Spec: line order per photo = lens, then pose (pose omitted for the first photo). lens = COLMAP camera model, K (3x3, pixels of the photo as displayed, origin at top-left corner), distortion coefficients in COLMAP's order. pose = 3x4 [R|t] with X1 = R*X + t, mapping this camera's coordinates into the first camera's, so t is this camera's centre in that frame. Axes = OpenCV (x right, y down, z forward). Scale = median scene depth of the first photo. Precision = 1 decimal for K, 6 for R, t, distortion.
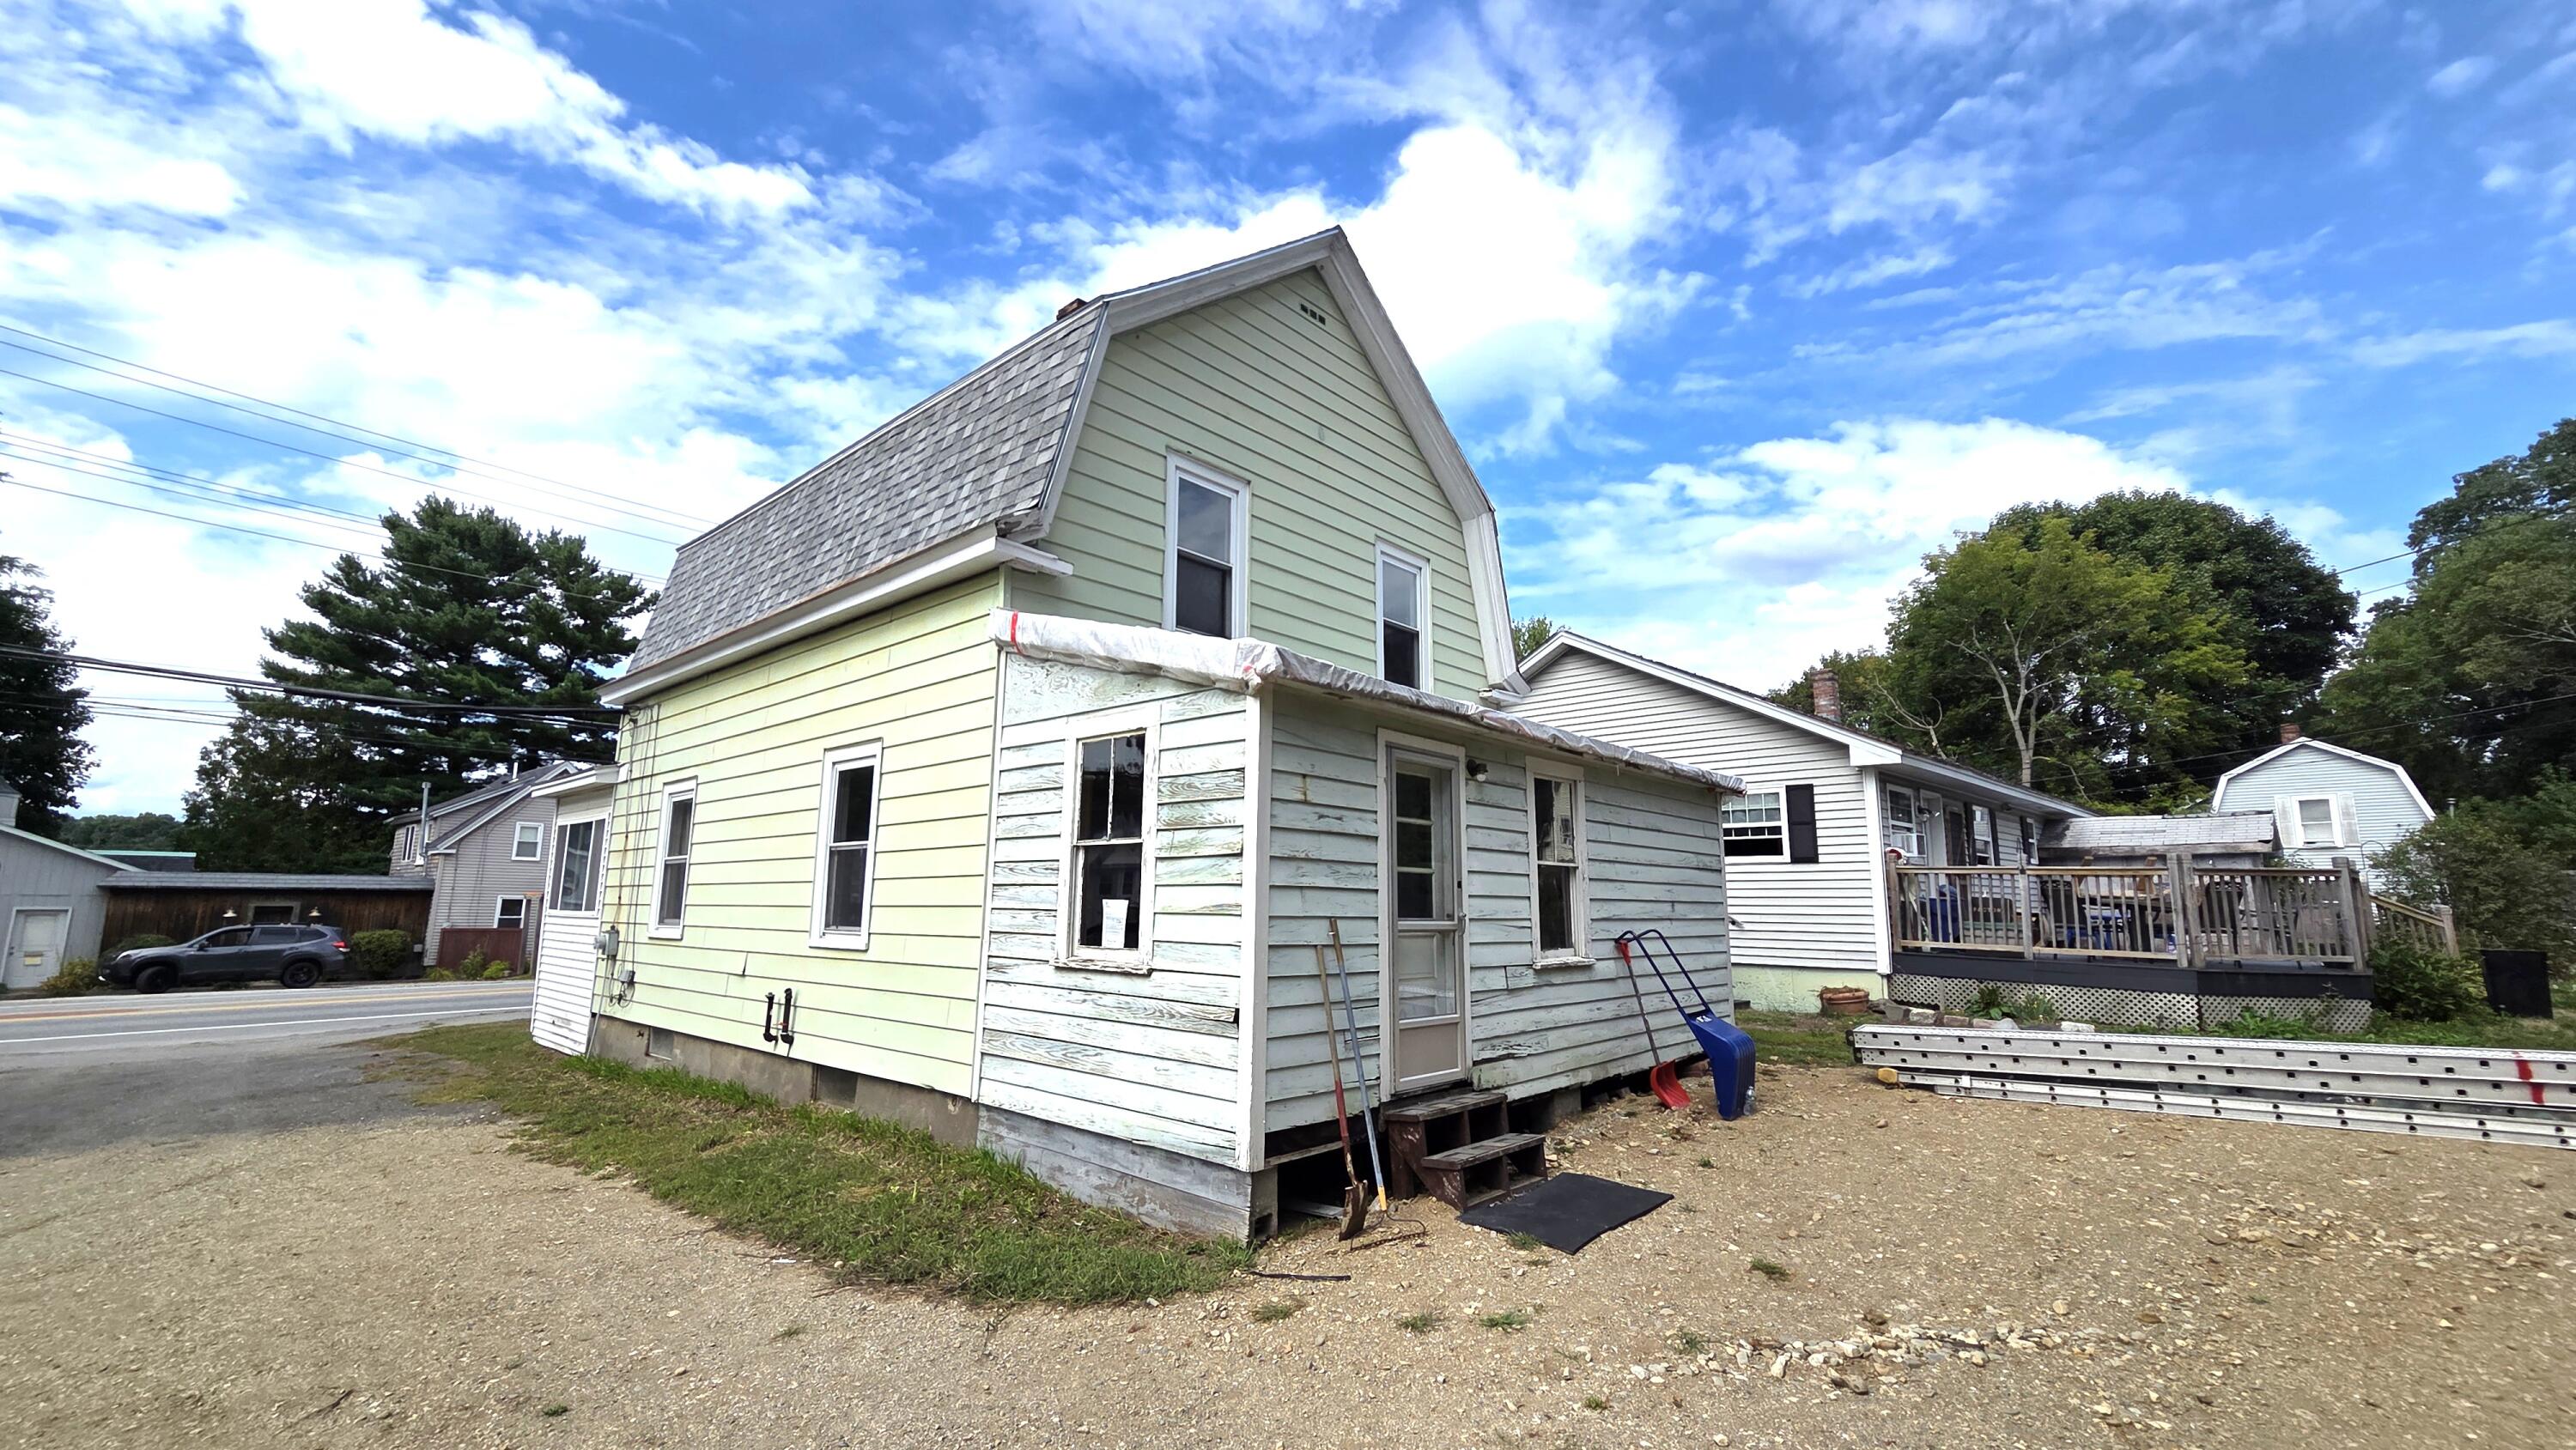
lens RADIAL K [[1052.4, 0, 1288.0], [0, 1052.4, 725.0], [0, 0, 1]] dist [-0.000932, -0.000043]
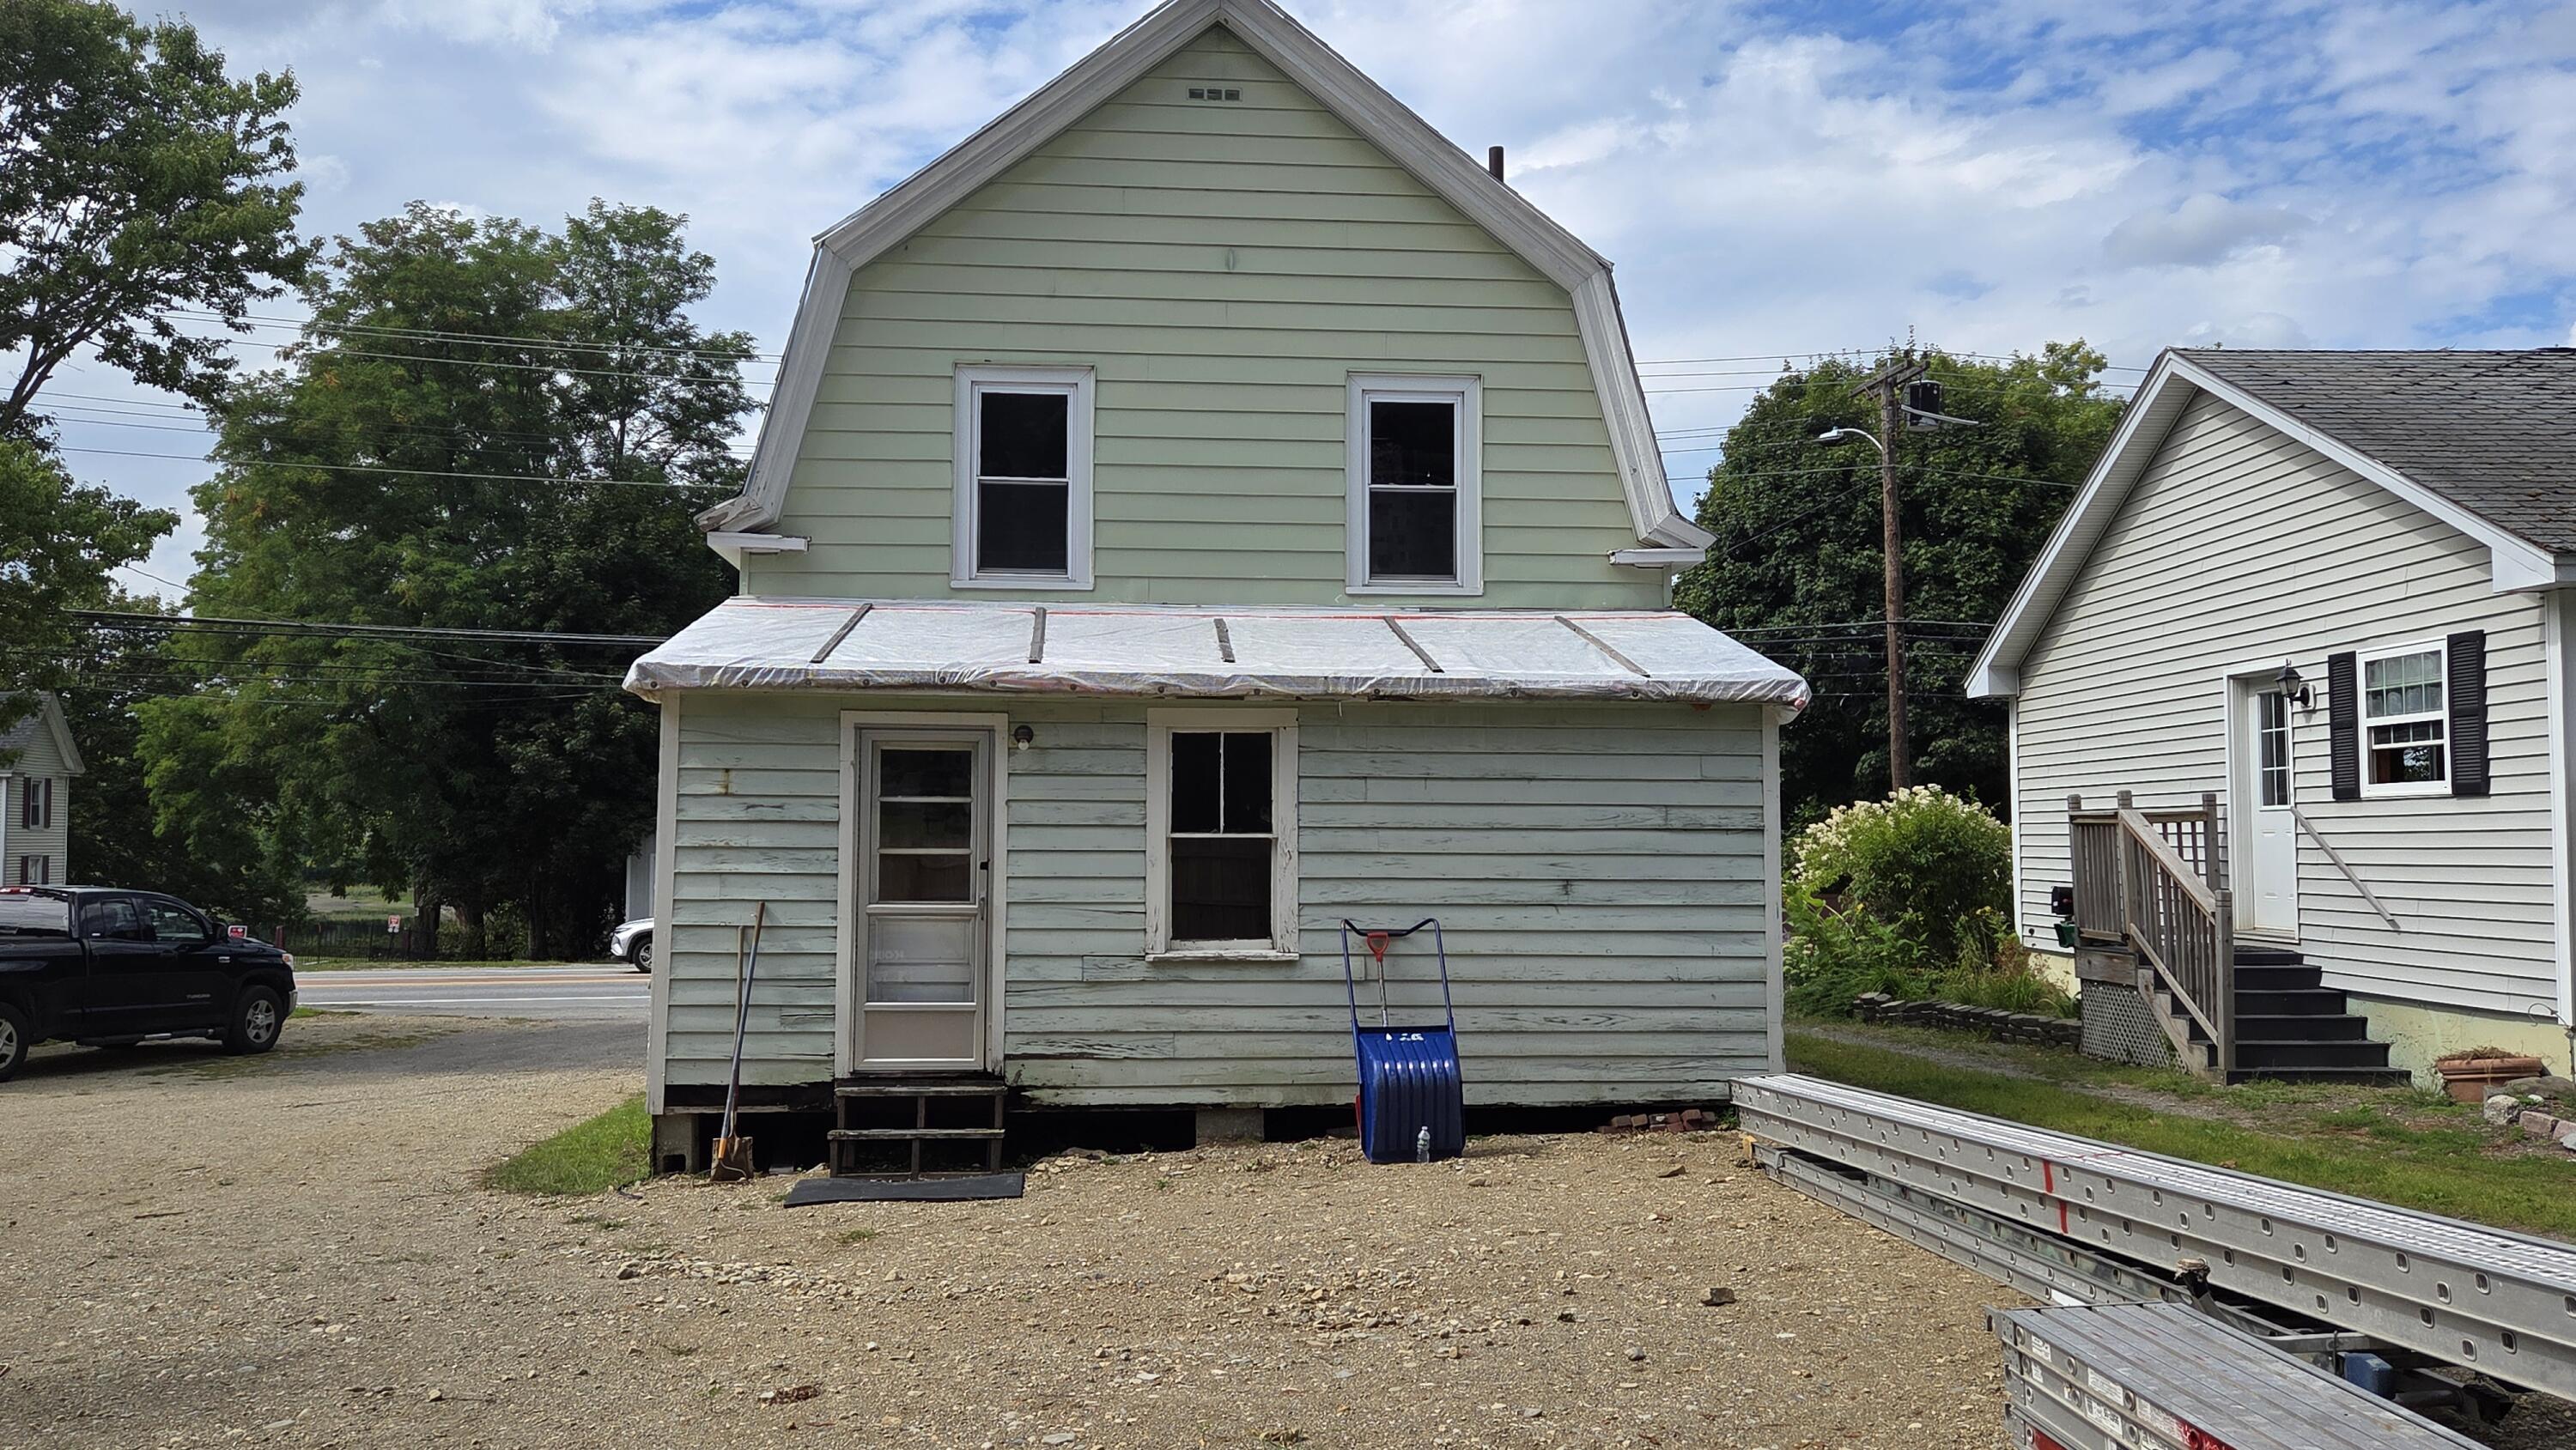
lens RADIAL K [[1999.1, 0, 1288.0], [0, 1999.1, 725.0], [0, 0, 1]] dist [0.088224, -0.000308]
pose [[0.729638, -0.047122, -0.682208, 1.199308], [0.118585, 0.991227, 0.058363, -0.031859], [0.673473, -0.123484, 0.728825, -0.065416]]
